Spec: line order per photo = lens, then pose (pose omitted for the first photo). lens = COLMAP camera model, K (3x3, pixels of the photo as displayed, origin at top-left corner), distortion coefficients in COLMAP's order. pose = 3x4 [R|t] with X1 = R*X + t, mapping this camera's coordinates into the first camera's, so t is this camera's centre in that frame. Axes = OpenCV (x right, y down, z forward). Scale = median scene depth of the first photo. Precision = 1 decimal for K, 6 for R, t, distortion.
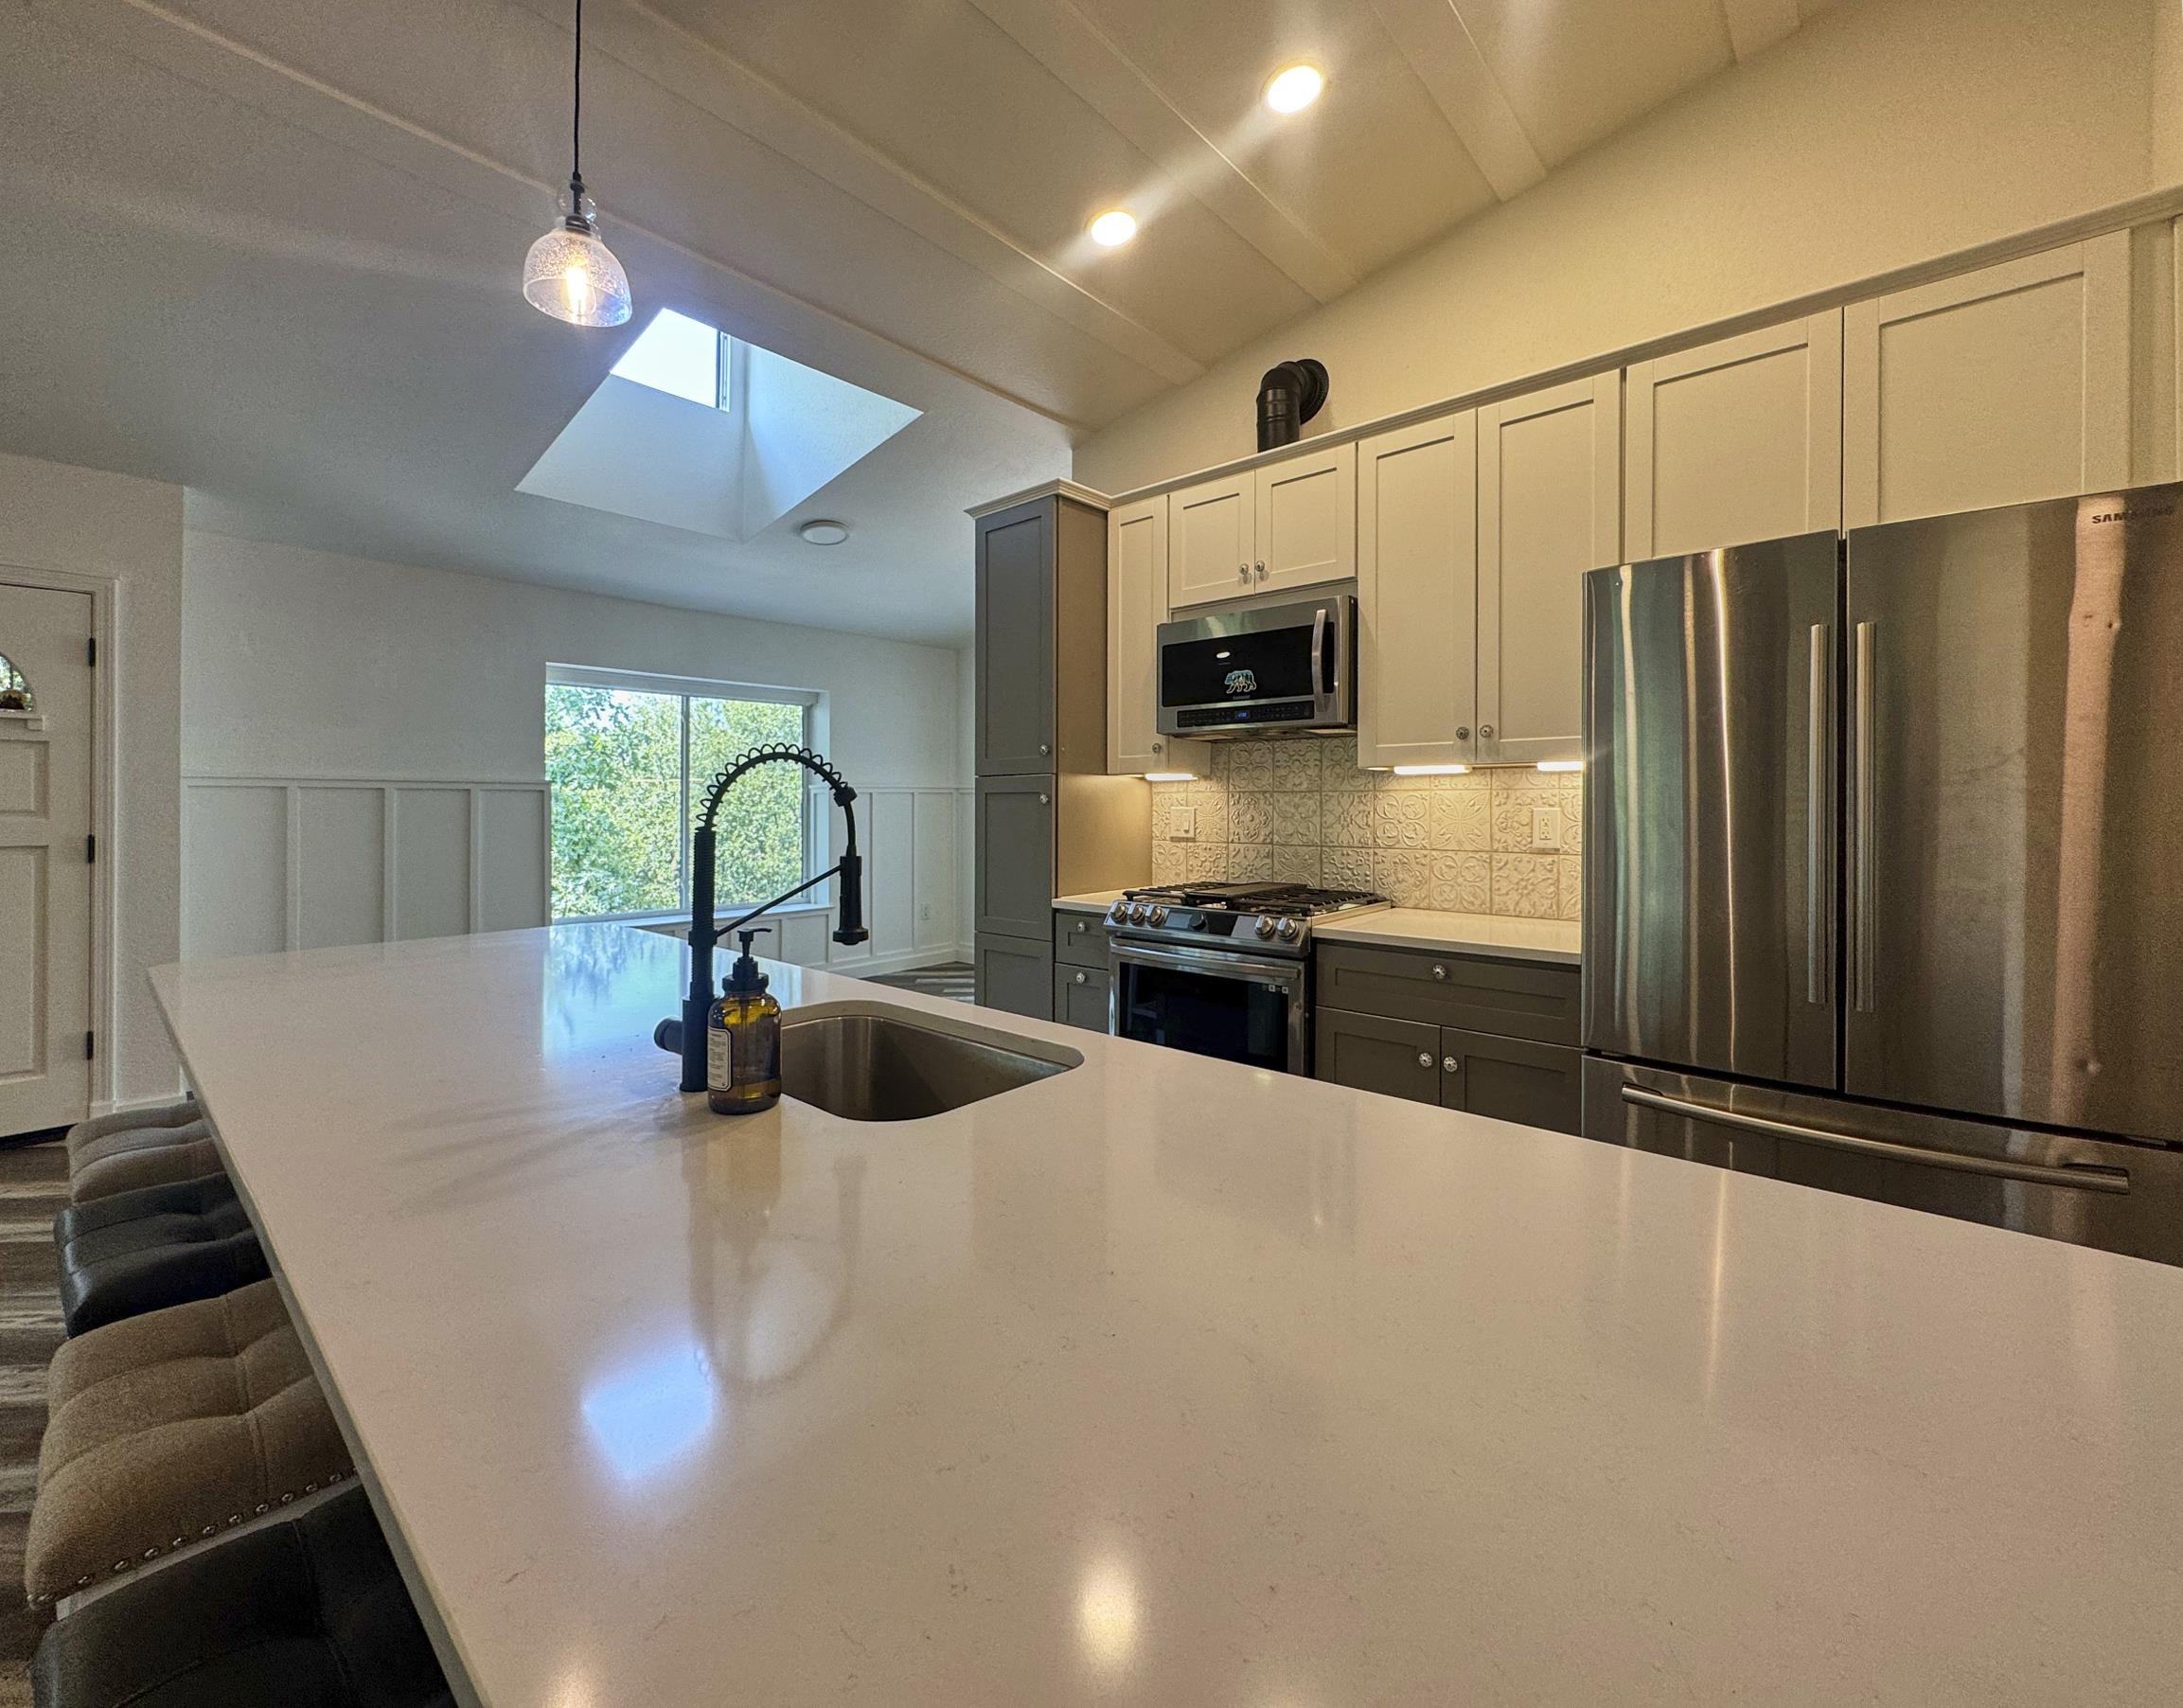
lens RADIAL K [[903.9, 0, 1105.5], [0, 903.9, 801.3], [0, 0, 1]] dist [-0.001612, -0.000382]
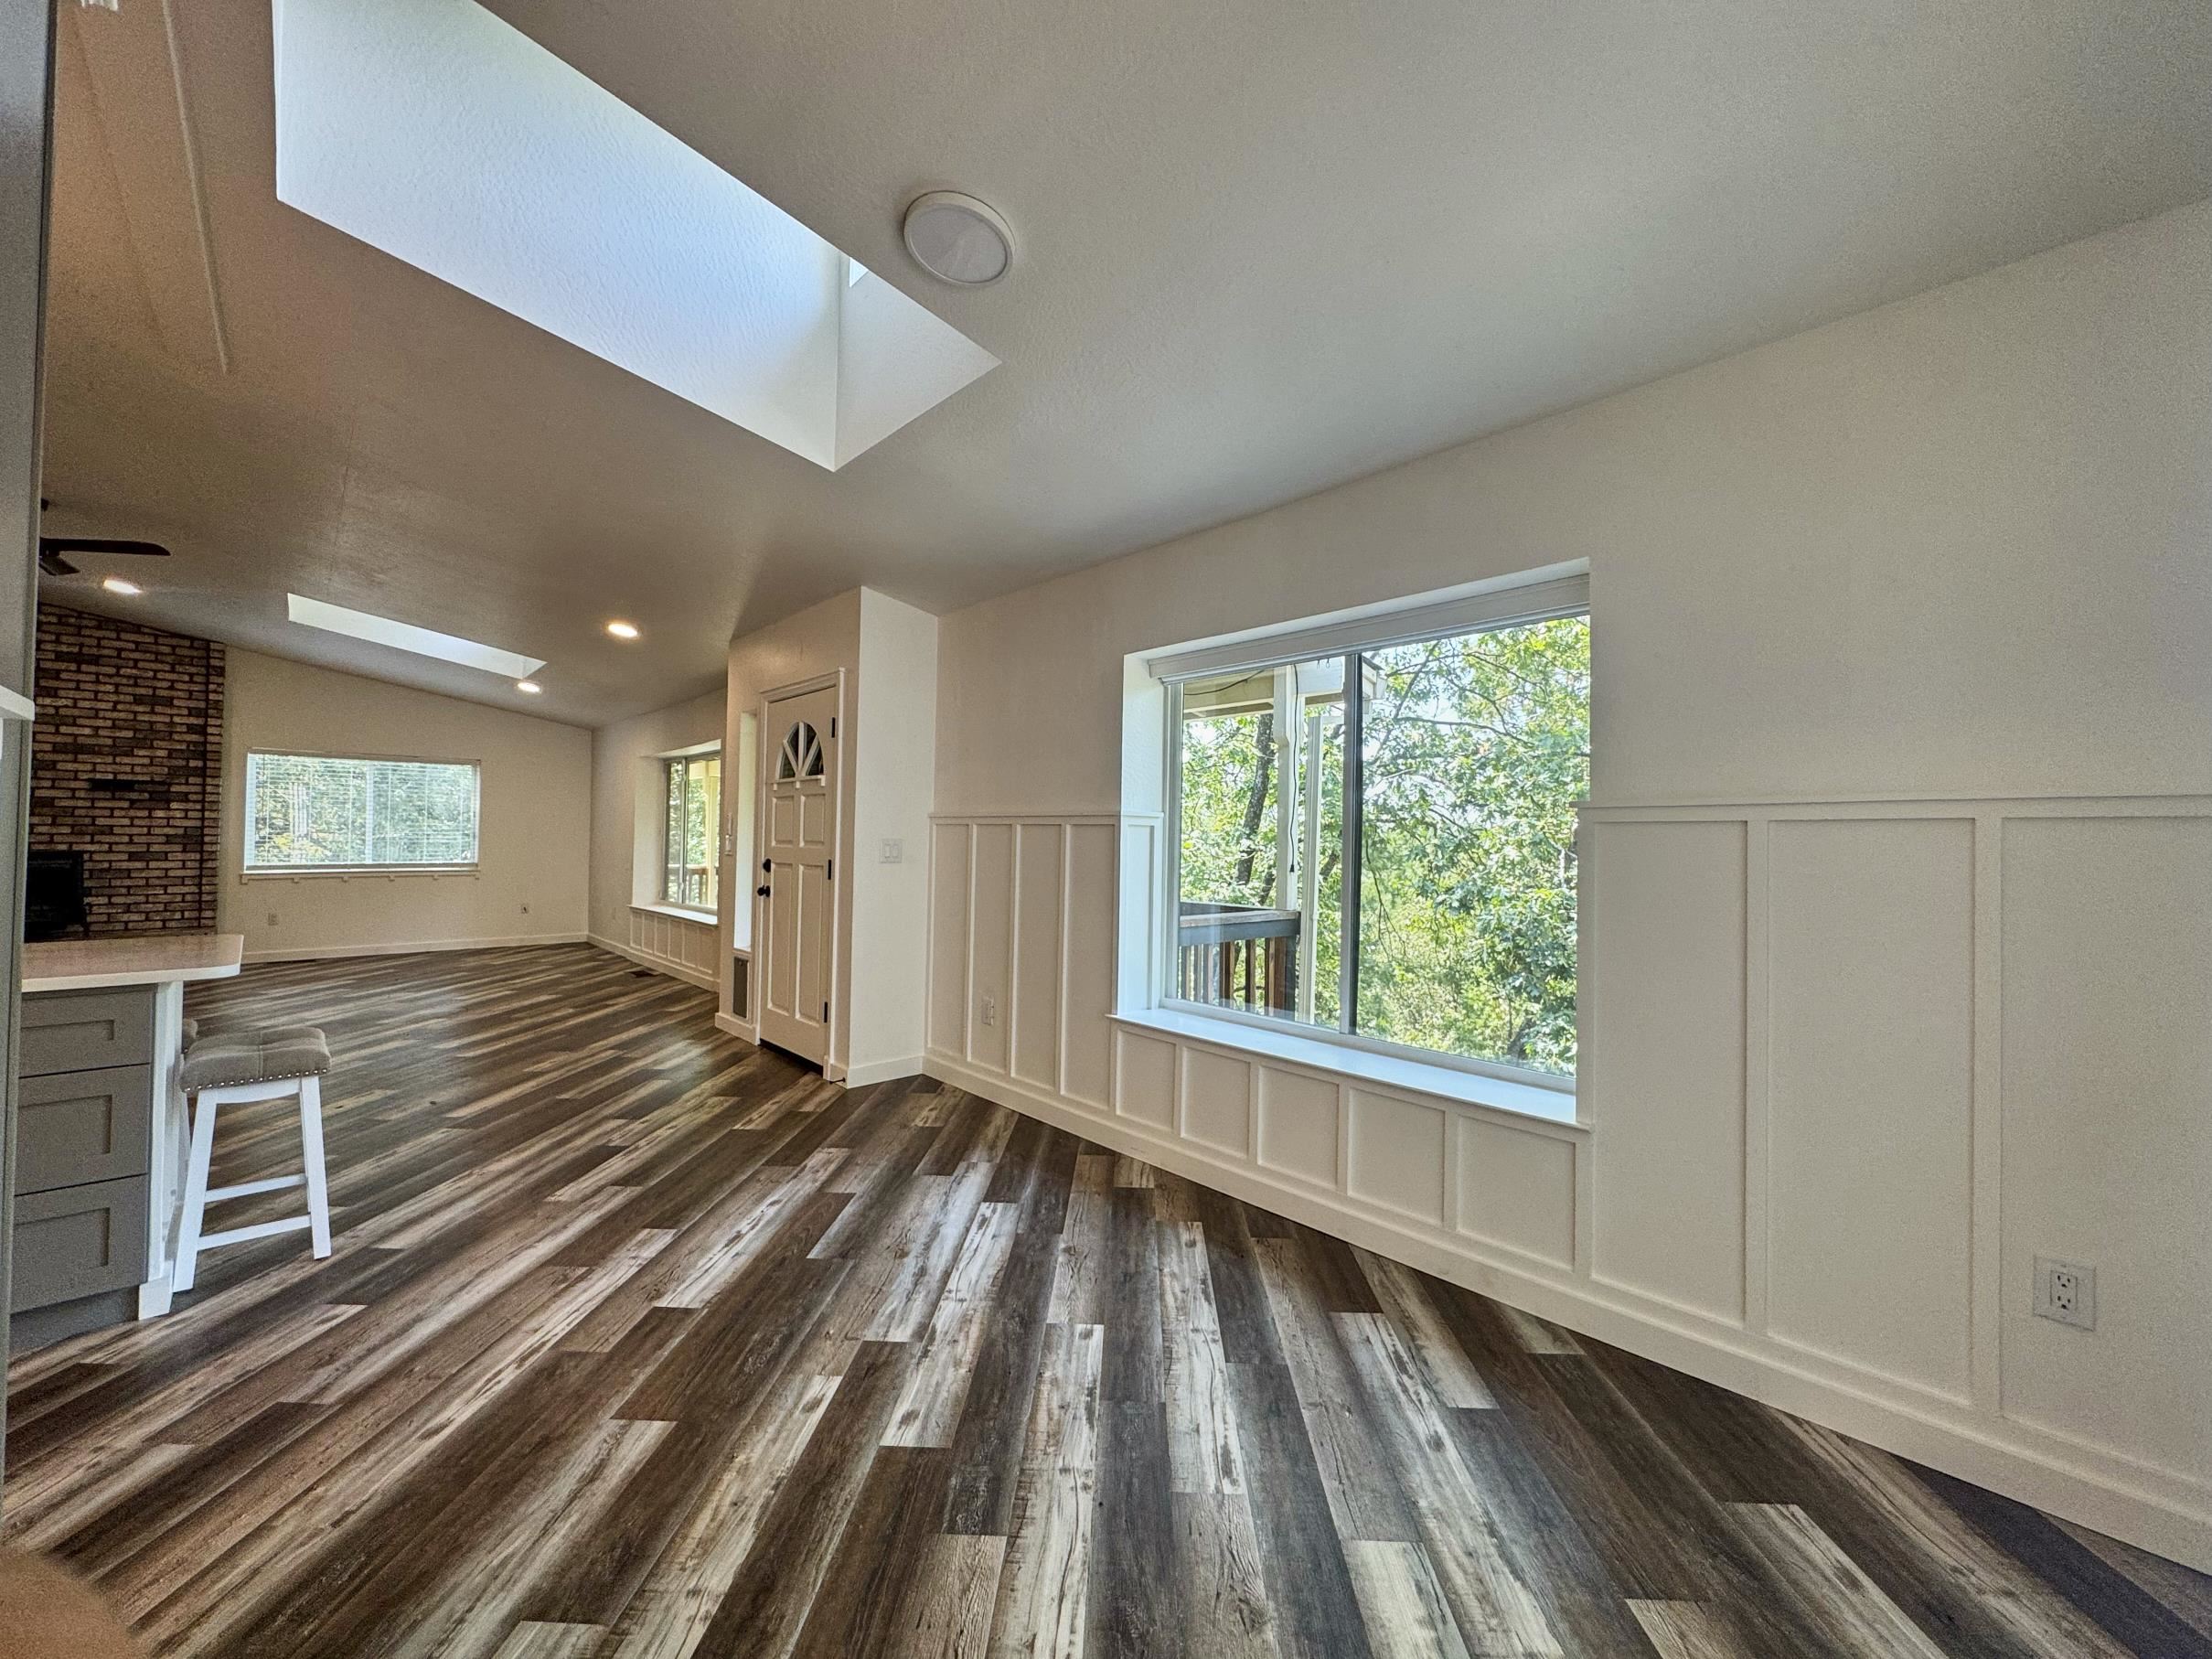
lens RADIAL K [[888.0, 0, 1106.0], [0, 888.0, 829.5], [0, 0, 1]] dist [0.000779, 0.000230]
pose [[-0.112365, -0.011685, -0.993598, 0.164524], [-0.010433, 0.999890, -0.010579, 0.001435], [0.993612, 0.009178, -0.112475, 1.469221]]
